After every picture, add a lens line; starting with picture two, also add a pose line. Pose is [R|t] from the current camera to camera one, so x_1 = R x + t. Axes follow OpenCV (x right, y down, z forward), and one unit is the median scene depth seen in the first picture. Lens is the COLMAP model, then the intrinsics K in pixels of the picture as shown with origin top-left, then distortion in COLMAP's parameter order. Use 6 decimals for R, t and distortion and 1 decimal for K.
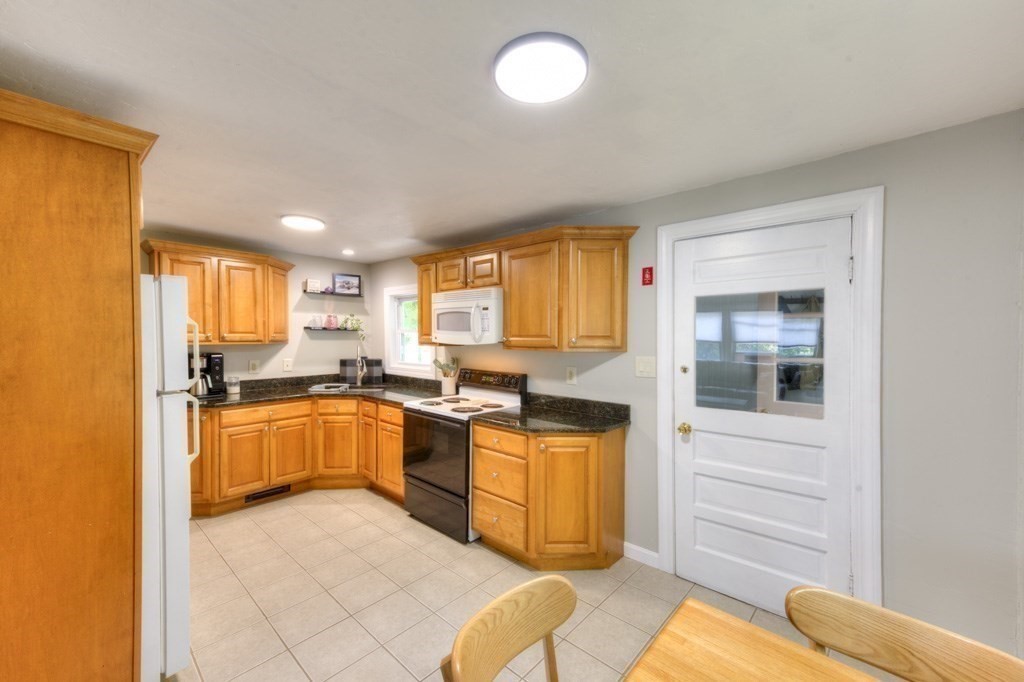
lens RADIAL K [[409.0, 0, 506.5], [0, 409.0, 344.1], [0, 0, 1]] dist [0.028627, -0.000245]
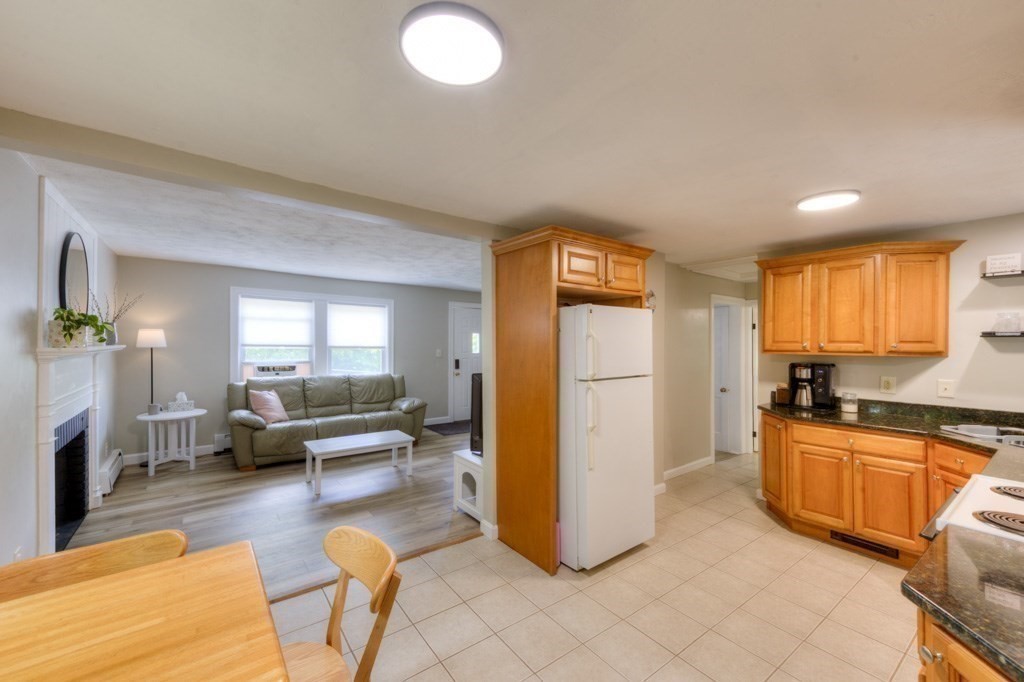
lens RADIAL K [[409.0, 0, 506.5], [0, 409.0, 344.1], [0, 0, 1]] dist [0.028627, -0.000245]
pose [[-0.184061, -0.002807, -0.982911, 0.366606], [-0.024550, 0.999697, 0.001743, -0.007726], [0.982608, 0.024452, -0.184075, 0.497034]]
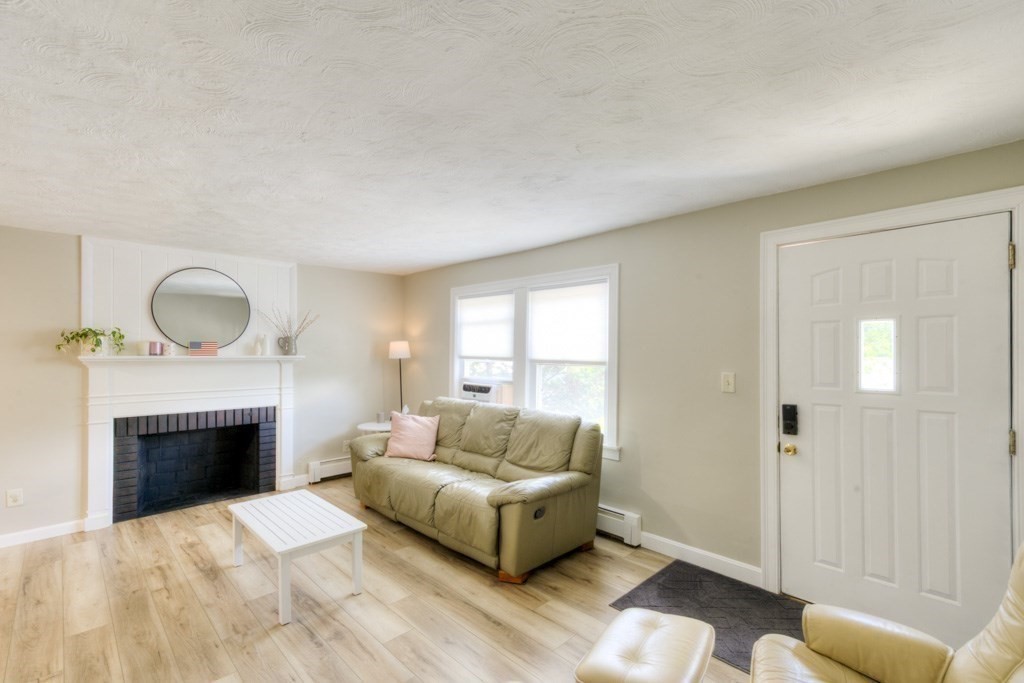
lens RADIAL K [[459.4, 0, 516.9], [0, 459.4, 352.3], [0, 0, 1]] dist [0.016261, 0.000058]
pose [[-0.998739, -0.009753, 0.049243, -1.239131], [-0.009042, 0.999852, 0.014650, -0.014578], [-0.049379, 0.014186, -0.998679, 0.654817]]
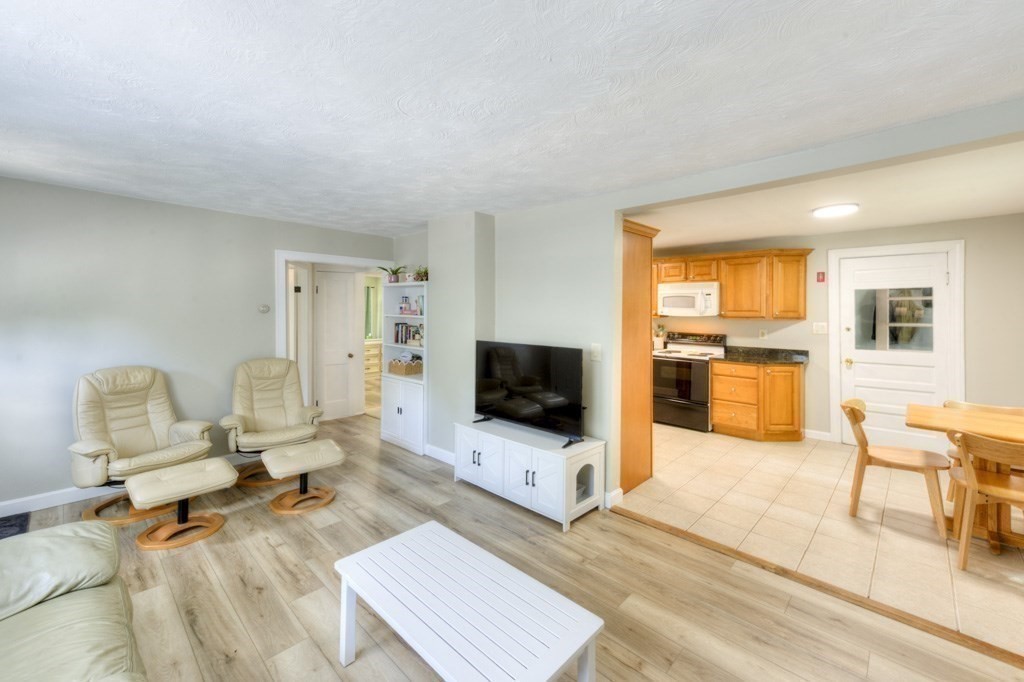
lens RADIAL K [[416.4, 0, 517.3], [0, 416.4, 312.0], [0, 0, 1]] dist [0.018177, 0.000017]
pose [[0.999930, -0.003442, -0.011291, -0.719071], [0.003292, 0.999905, -0.013349, 0.004241], [0.011336, 0.013310, 0.999847, -0.628435]]
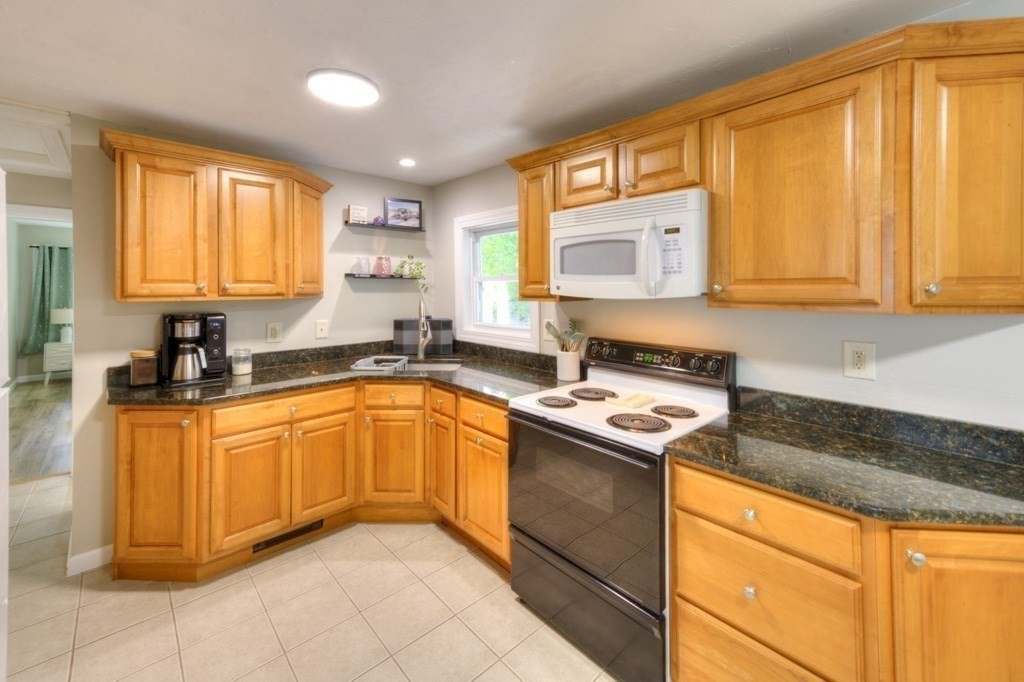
lens RADIAL K [[426.5, 0, 511.5], [0, 426.5, 287.0], [0, 0, 1]] dist [0.023113, -0.000036]
pose [[0.996113, -0.007118, -0.087792, -0.186554], [0.005158, 0.999733, -0.022525, -0.002200], [0.087929, 0.021984, 0.995884, 0.385055]]
